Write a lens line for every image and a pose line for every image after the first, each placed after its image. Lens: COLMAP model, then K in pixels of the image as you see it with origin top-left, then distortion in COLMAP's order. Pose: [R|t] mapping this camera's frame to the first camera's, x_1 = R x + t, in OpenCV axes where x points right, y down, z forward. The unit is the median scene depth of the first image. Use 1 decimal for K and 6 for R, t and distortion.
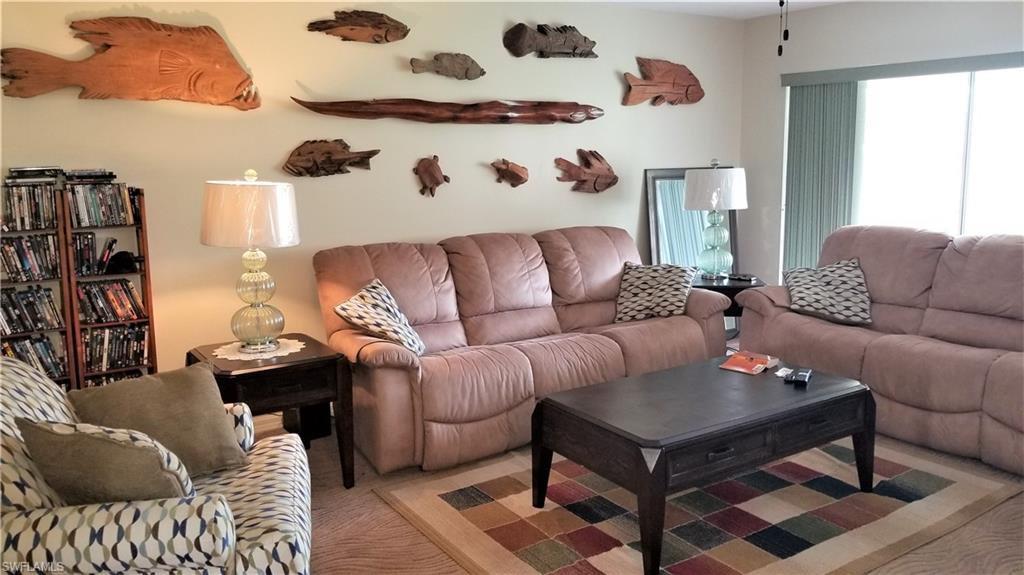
lens RADIAL K [[809.2, 0, 511.5], [0, 809.2, 271.1], [0, 0, 1]] dist [-0.004908, -0.003909]
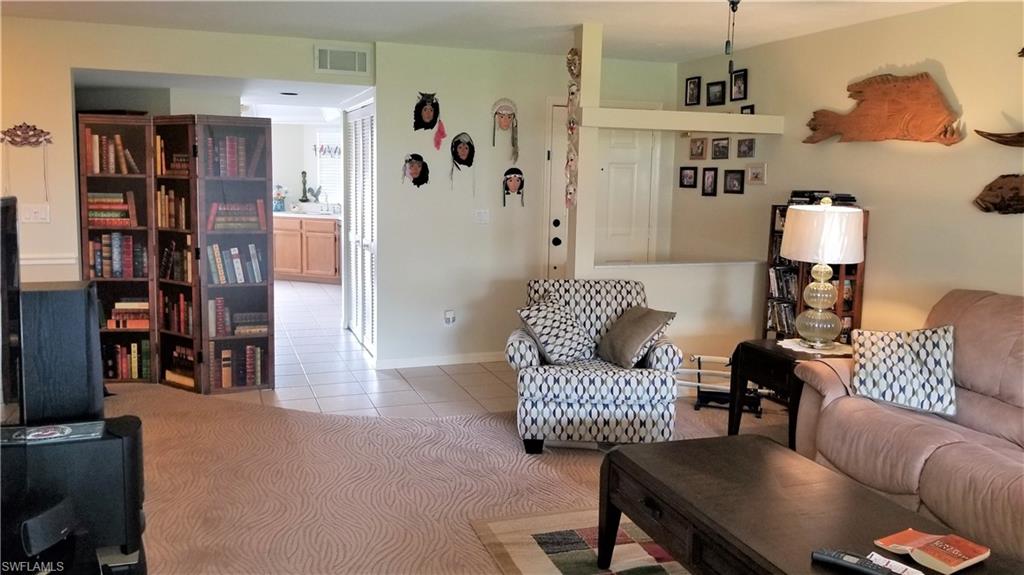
lens RADIAL K [[809.2, 0, 511.5], [0, 809.2, 271.1], [0, 0, 1]] dist [-0.004908, -0.003909]
pose [[-0.231460, 0.122057, -0.965157, 0.841817], [-0.163036, 0.973200, 0.162173, -0.118825], [0.959086, 0.194892, -0.205357, 0.708859]]
